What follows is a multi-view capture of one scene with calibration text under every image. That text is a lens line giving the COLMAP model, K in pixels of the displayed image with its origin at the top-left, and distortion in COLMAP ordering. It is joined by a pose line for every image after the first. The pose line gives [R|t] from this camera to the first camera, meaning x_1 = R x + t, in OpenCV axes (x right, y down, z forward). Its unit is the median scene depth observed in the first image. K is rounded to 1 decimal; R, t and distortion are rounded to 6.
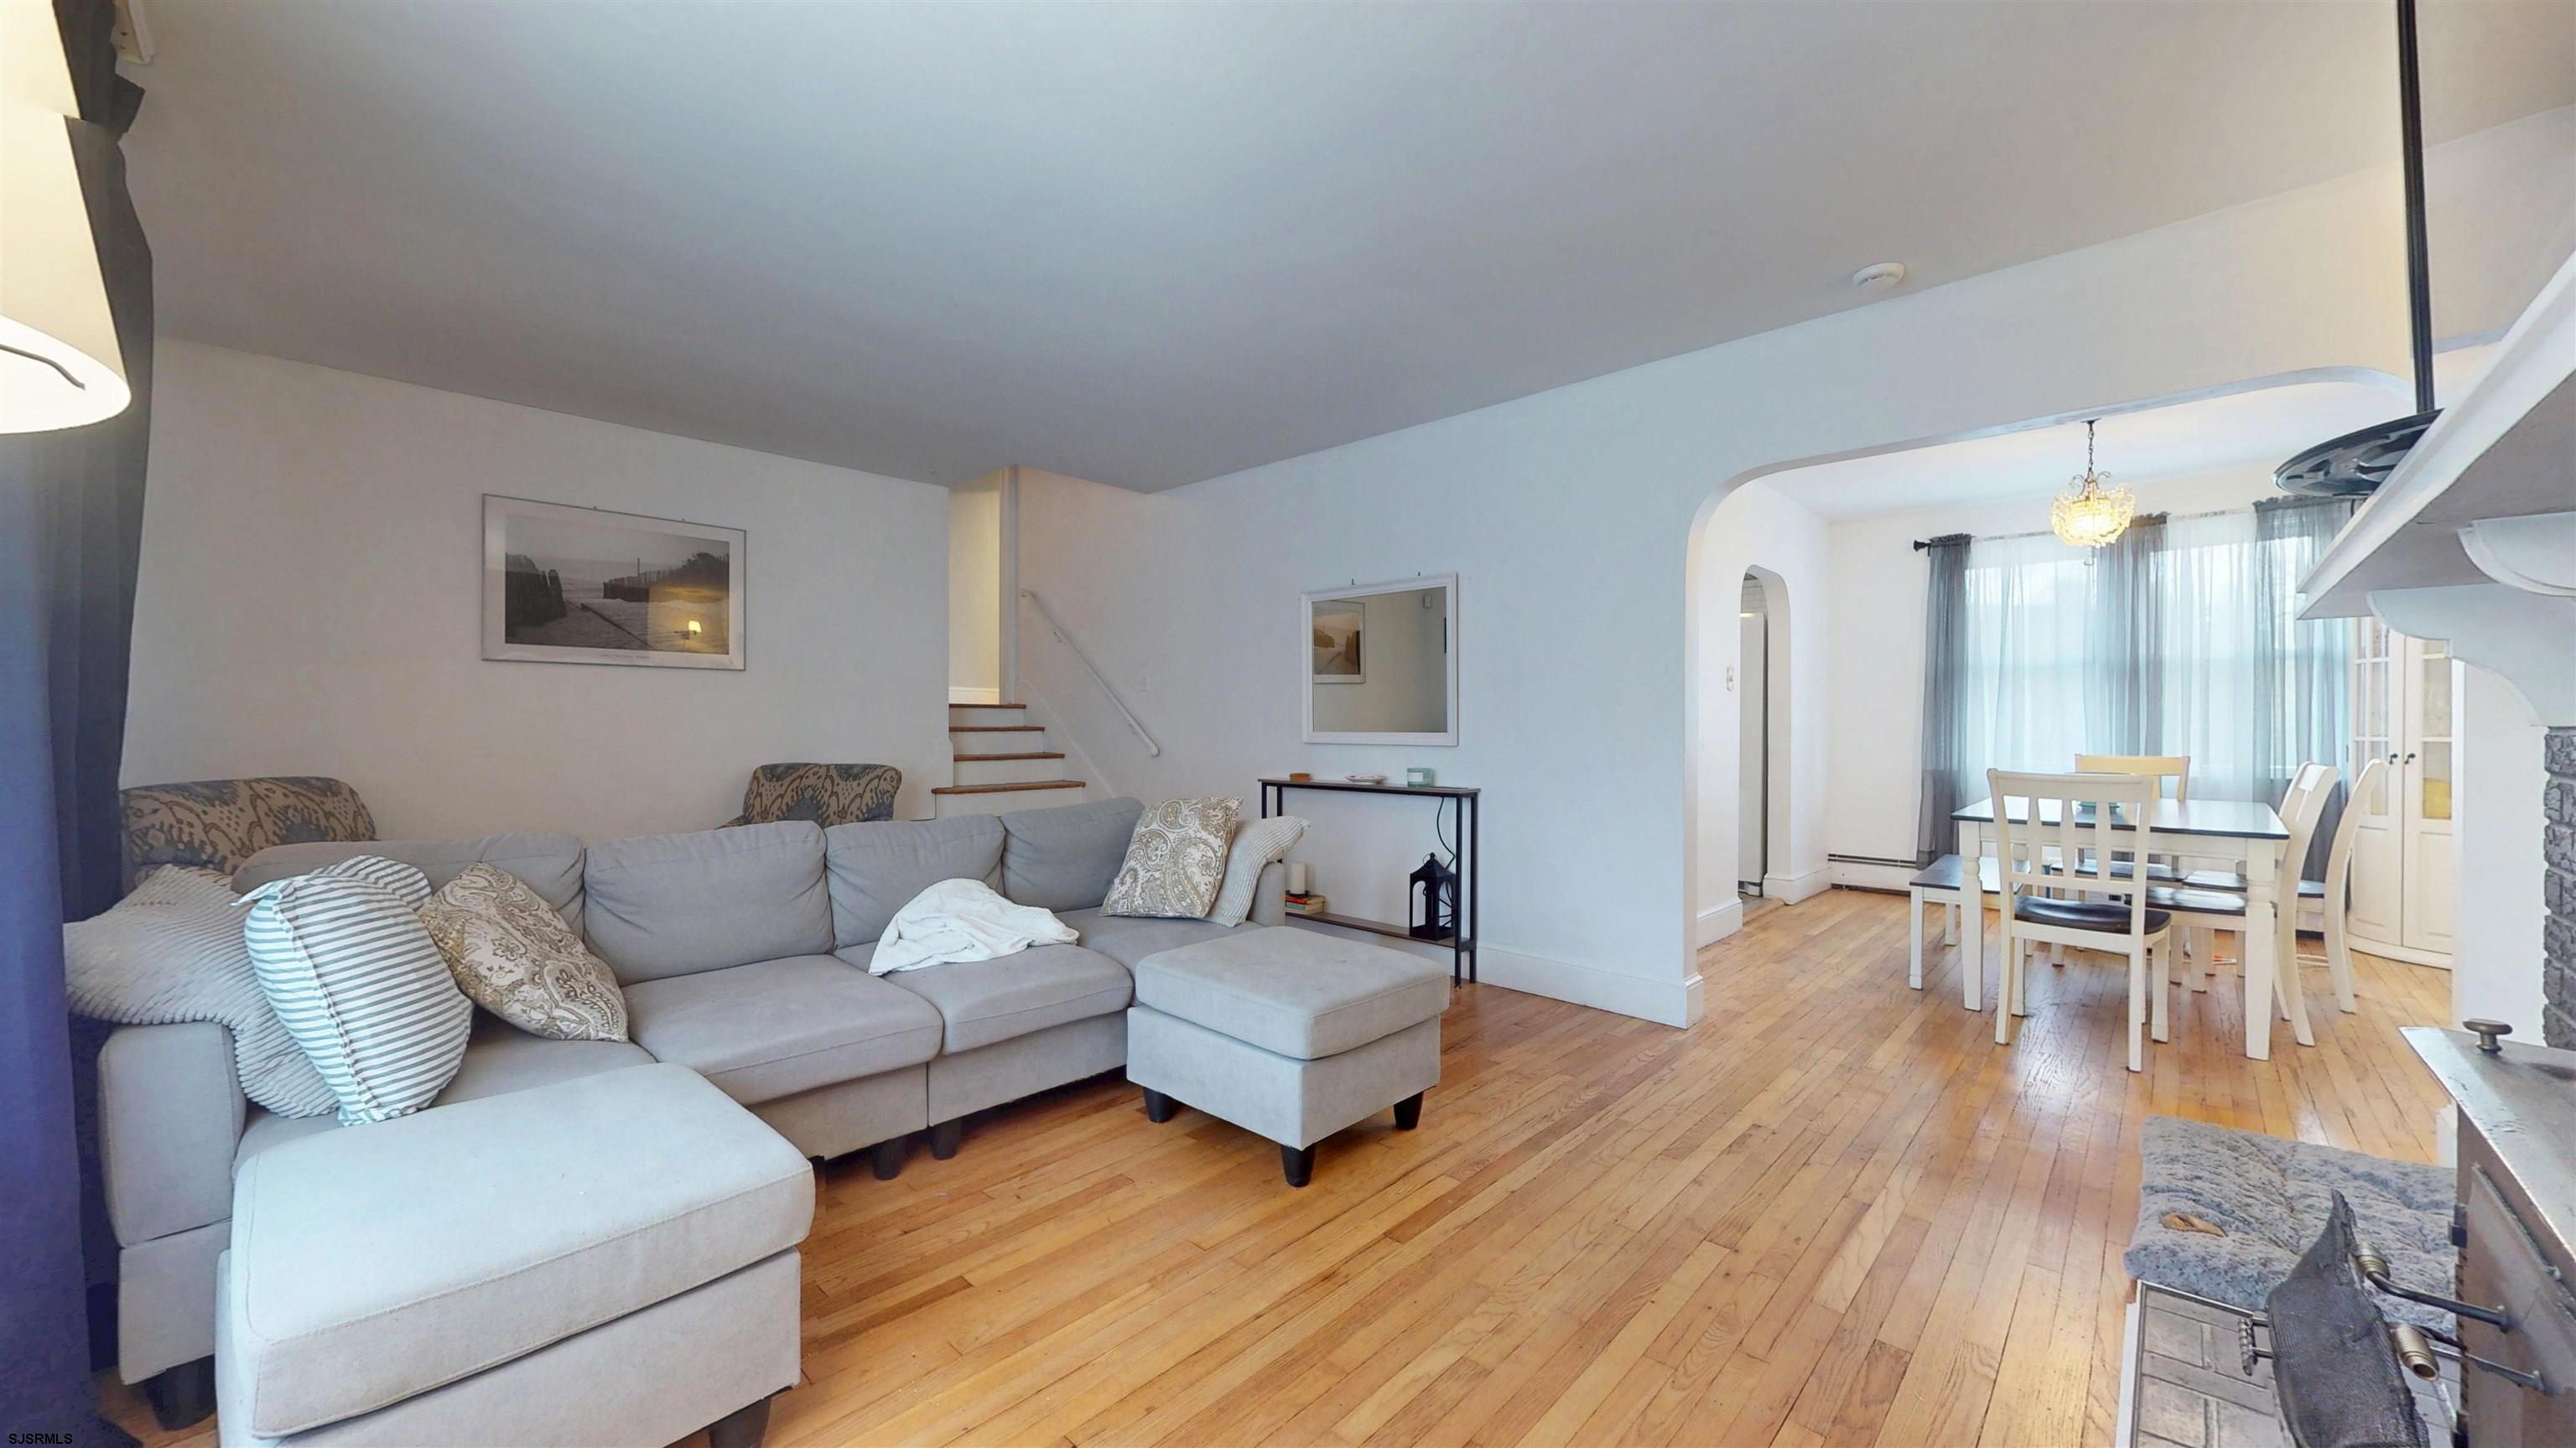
lens RADIAL K [[943.4, 0, 1293.3], [0, 943.4, 727.0], [0, 0, 1]] dist [-0.000858, 0.000299]
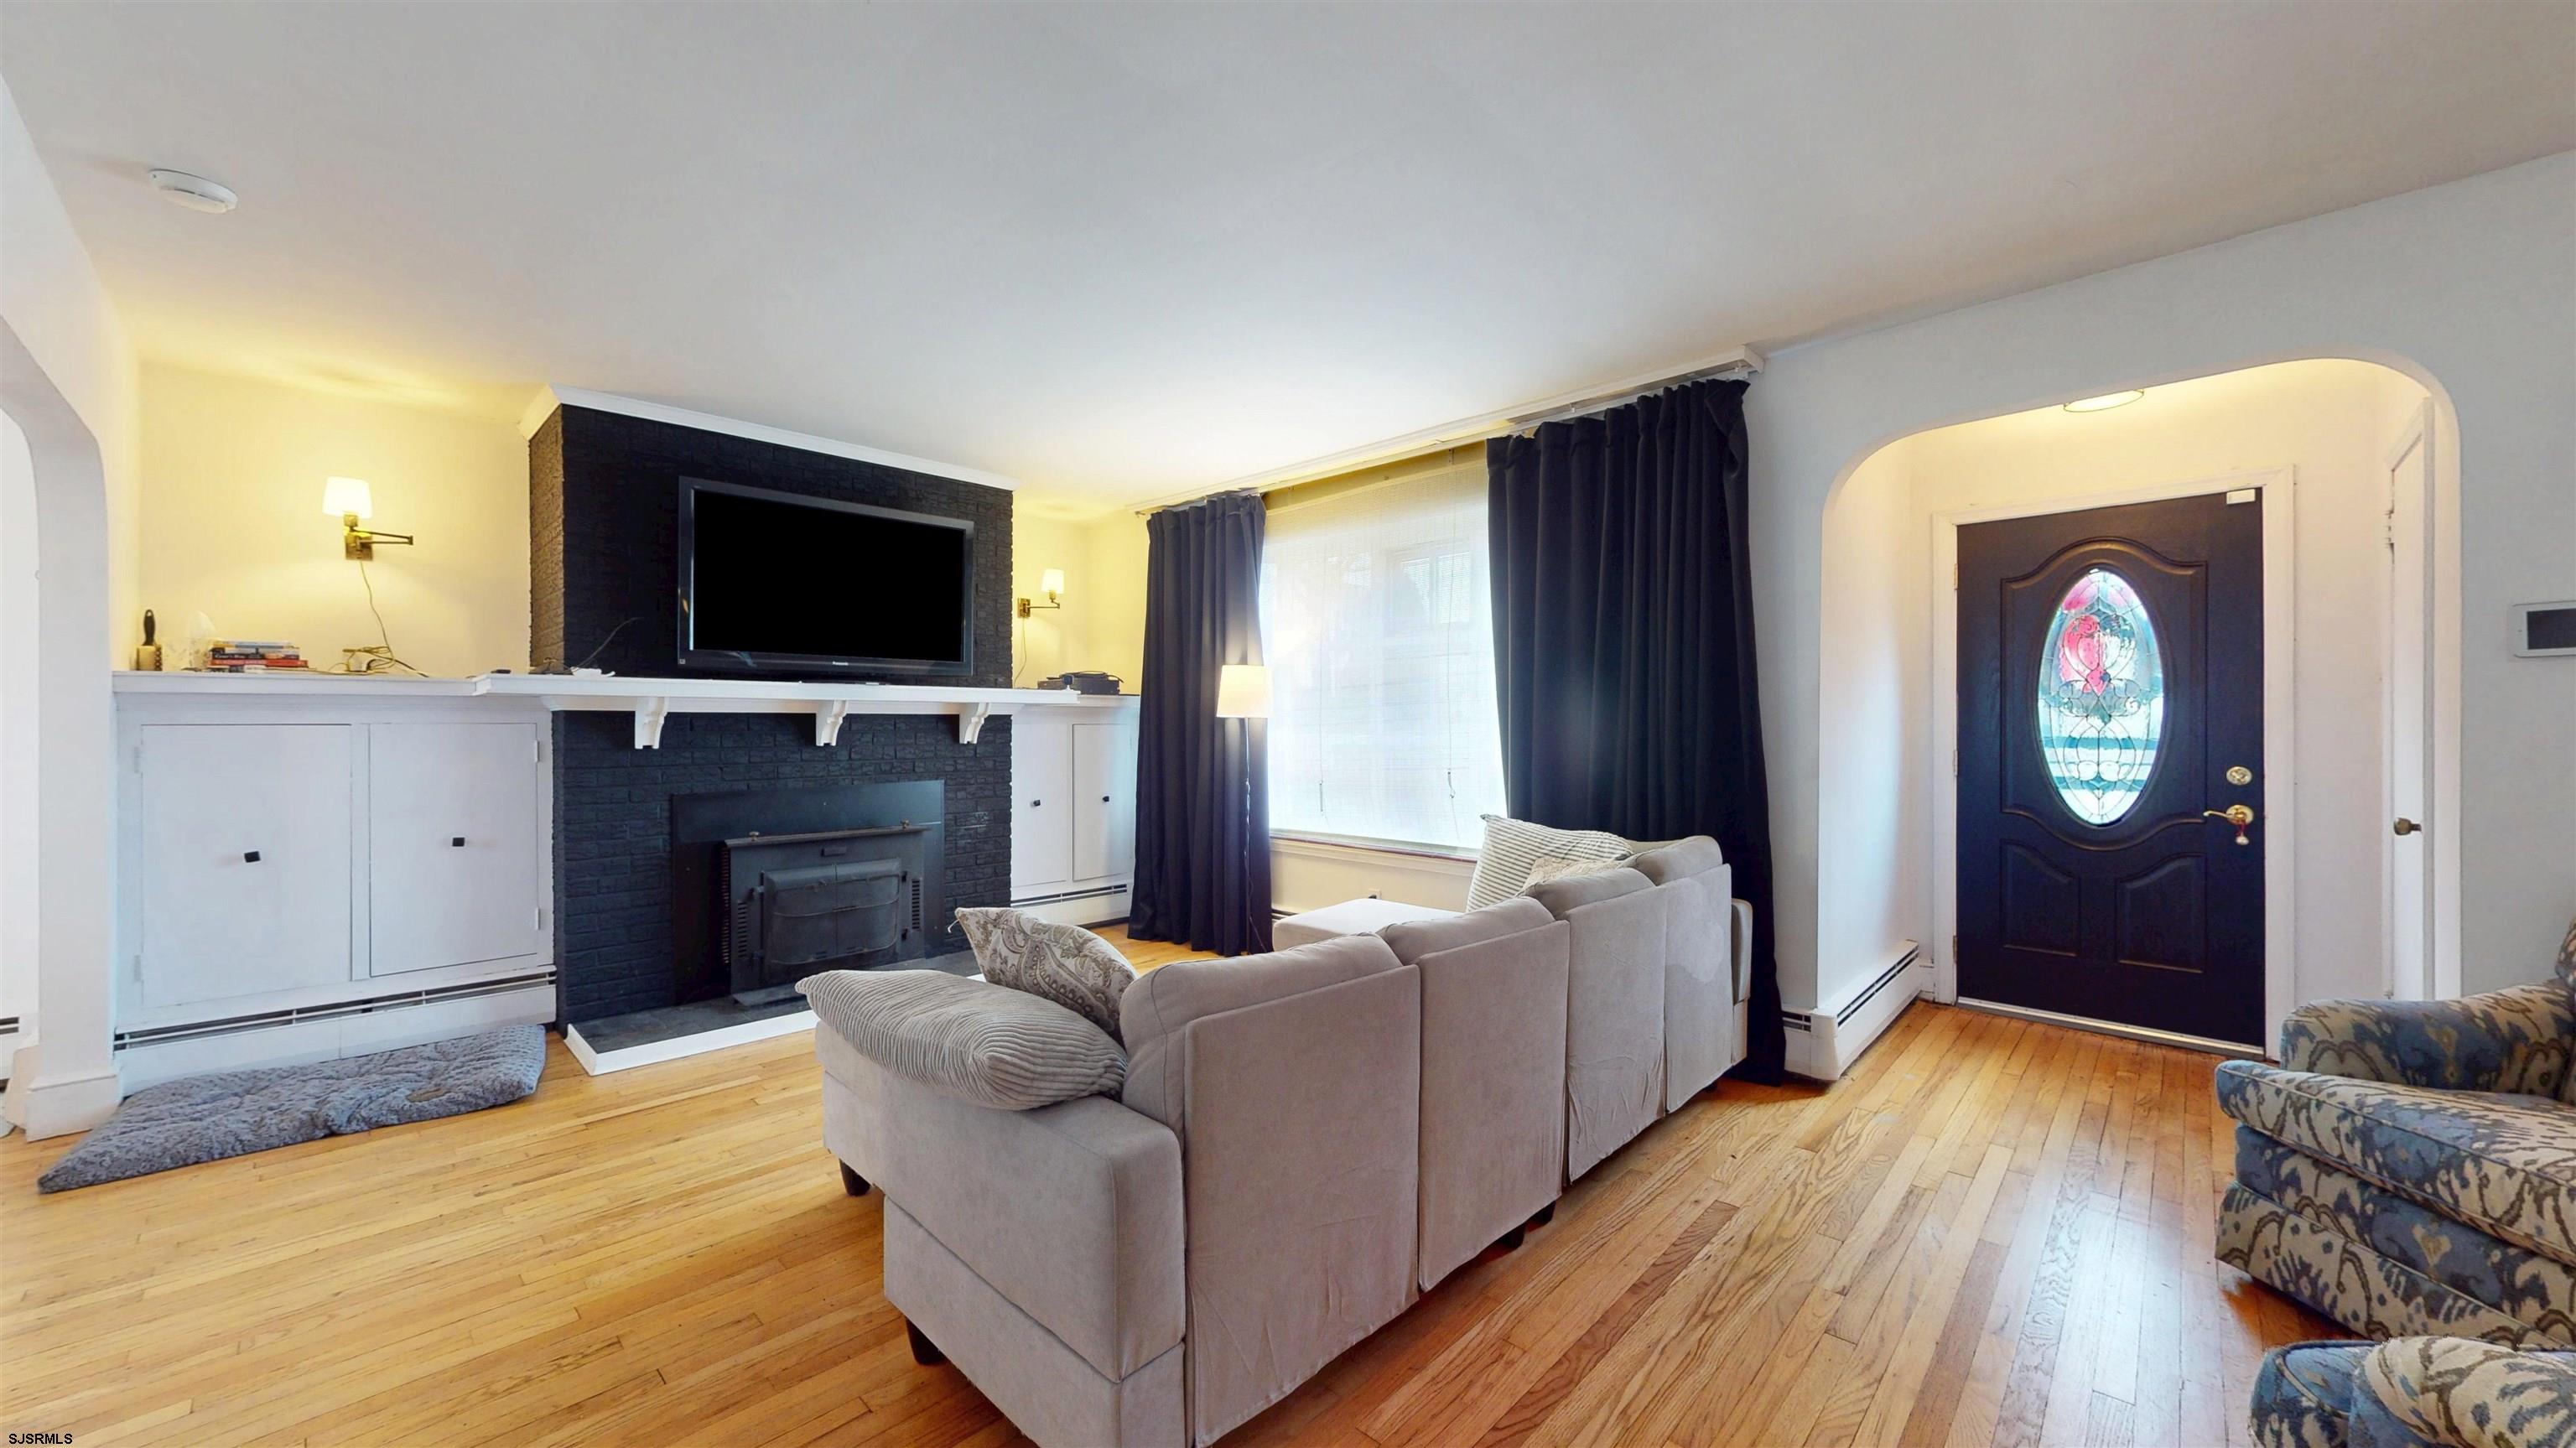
lens RADIAL K [[943.4, 0, 1286.3], [0, 943.4, 730.2], [0, 0, 1]] dist [-0.000858, 0.000299]
pose [[-0.999967, -0.001944, 0.007894, -0.168689], [-0.001864, 0.999947, 0.010132, -0.023307], [-0.007914, 0.010117, -0.999918, 1.048356]]
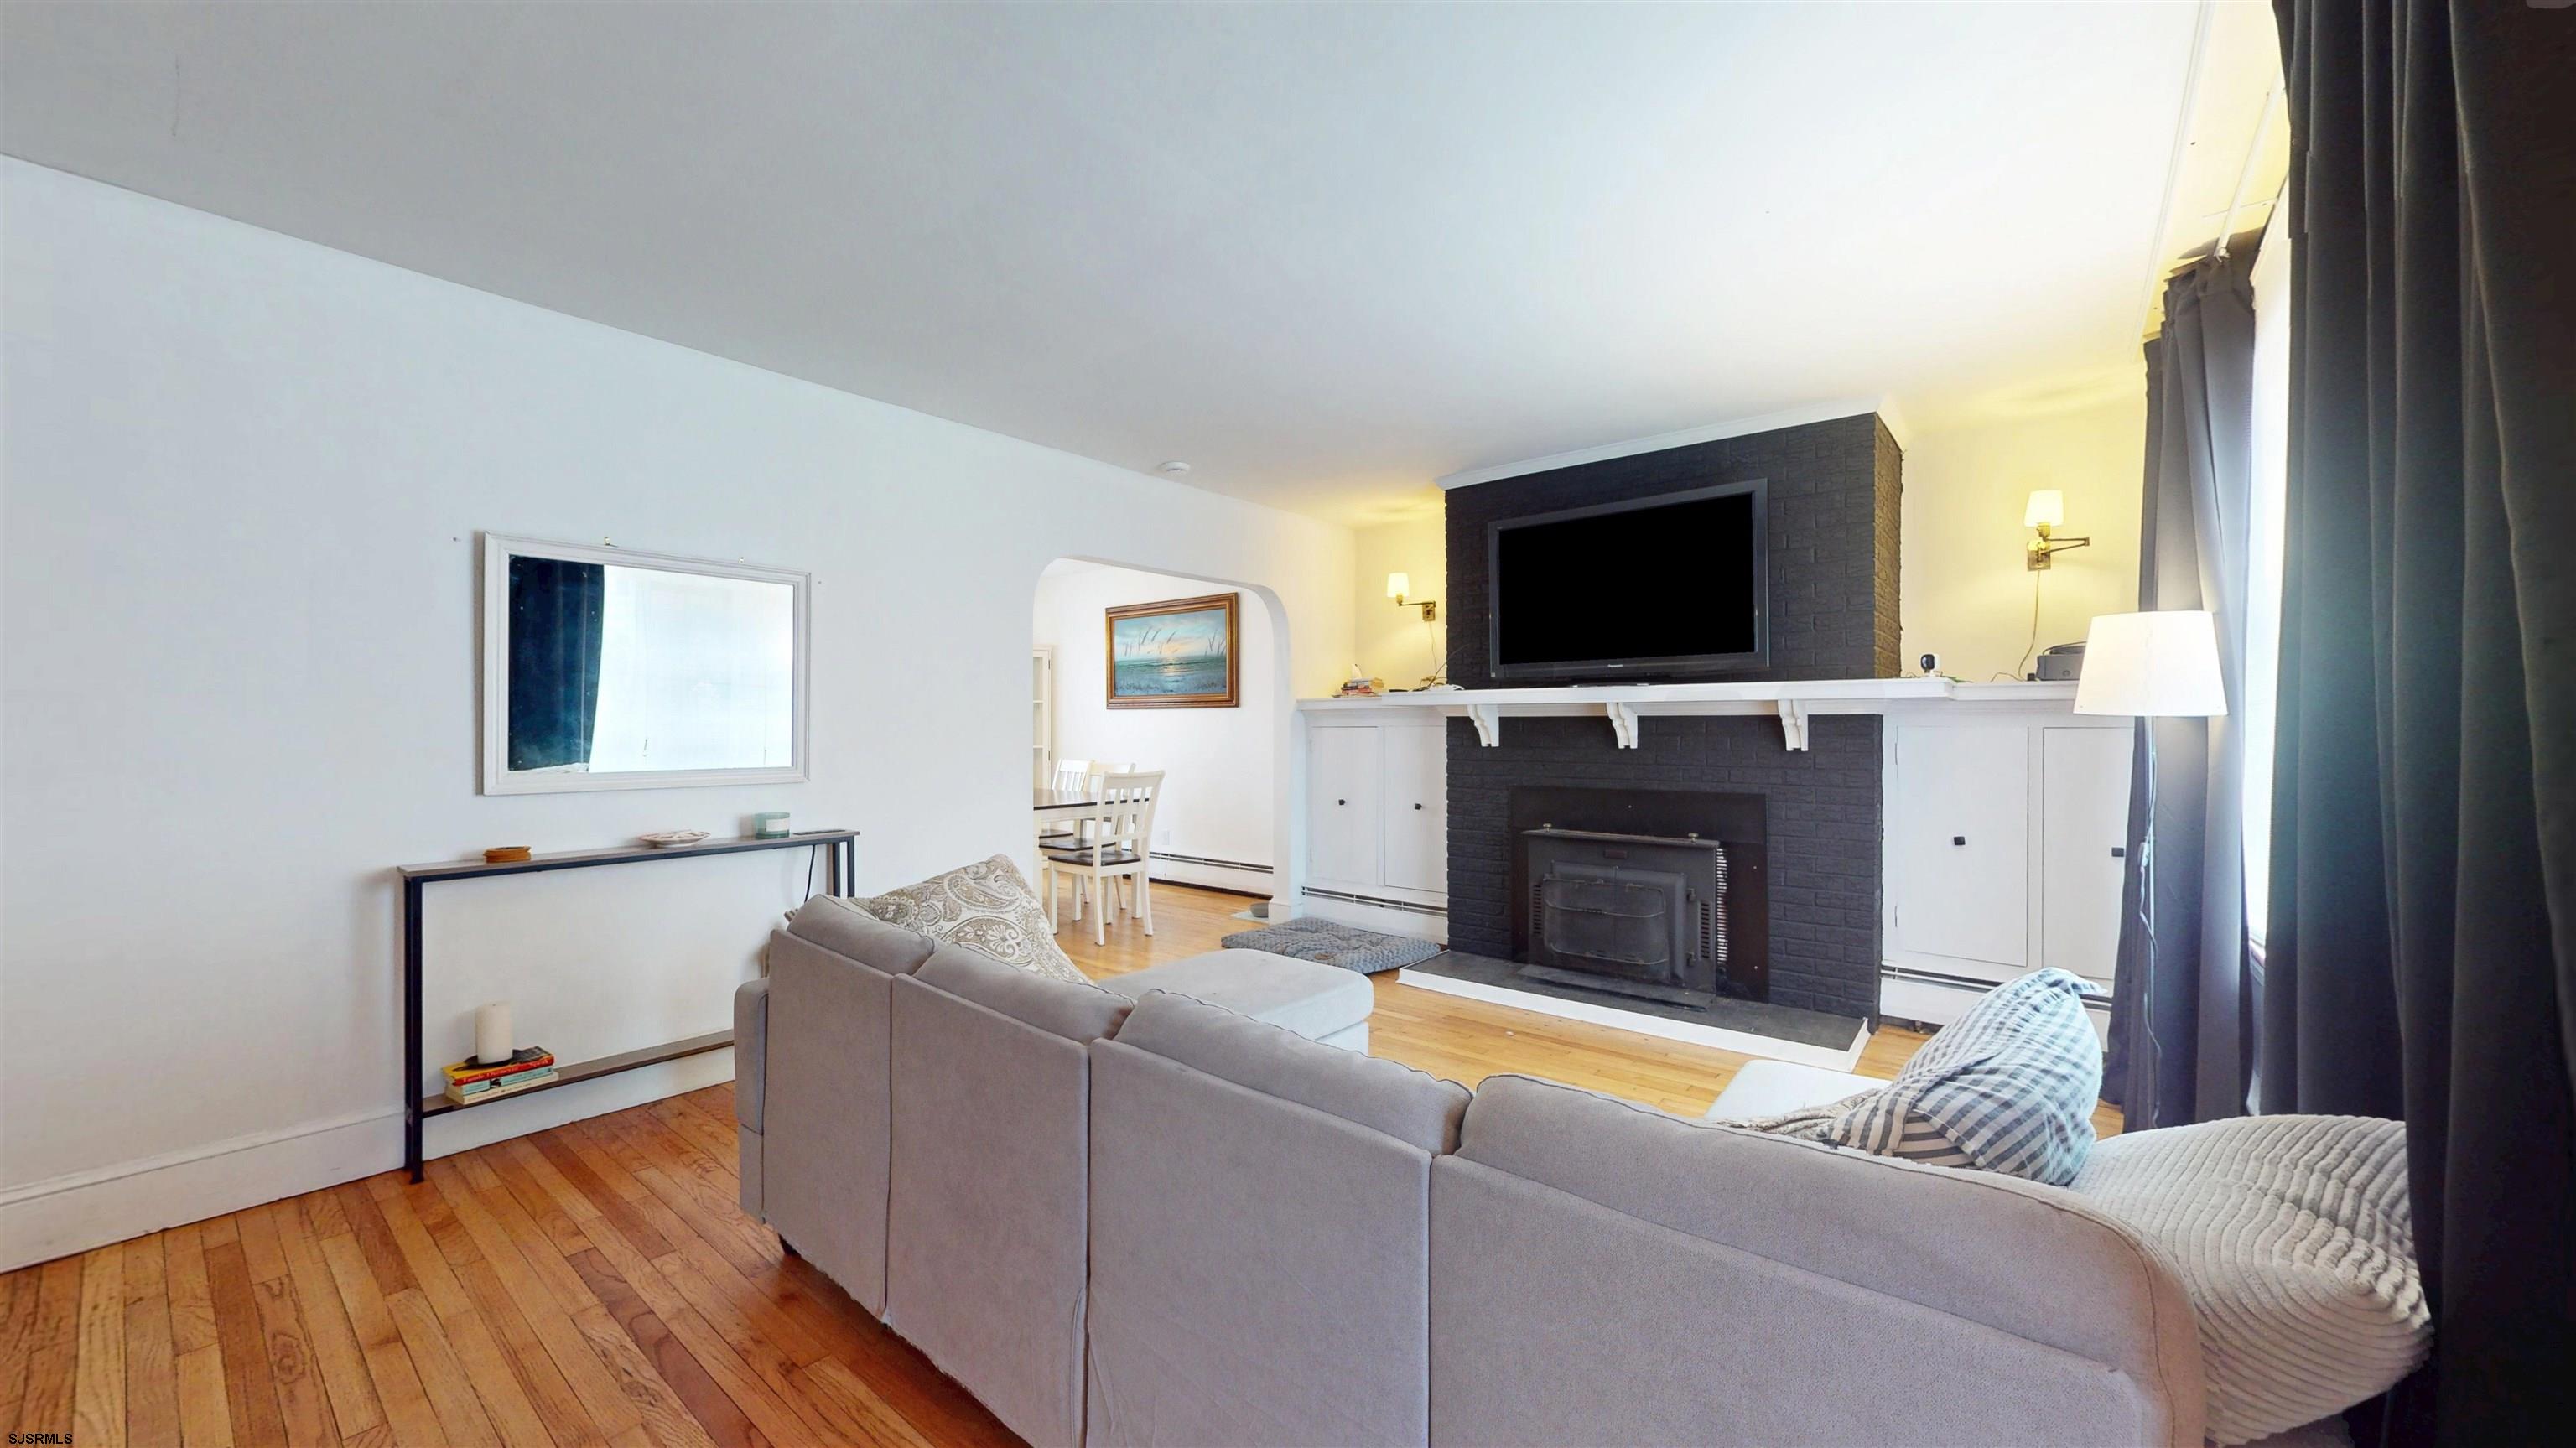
lens RADIAL K [[943.4, 0, 1286.2], [0, 943.4, 732.6], [0, 0, 1]] dist [-0.000858, 0.000299]
pose [[-0.072518, -0.008280, 0.997333, -0.584810], [0.005689, 0.999946, 0.008716, -0.023370], [-0.997351, 0.006306, -0.072467, 0.552243]]
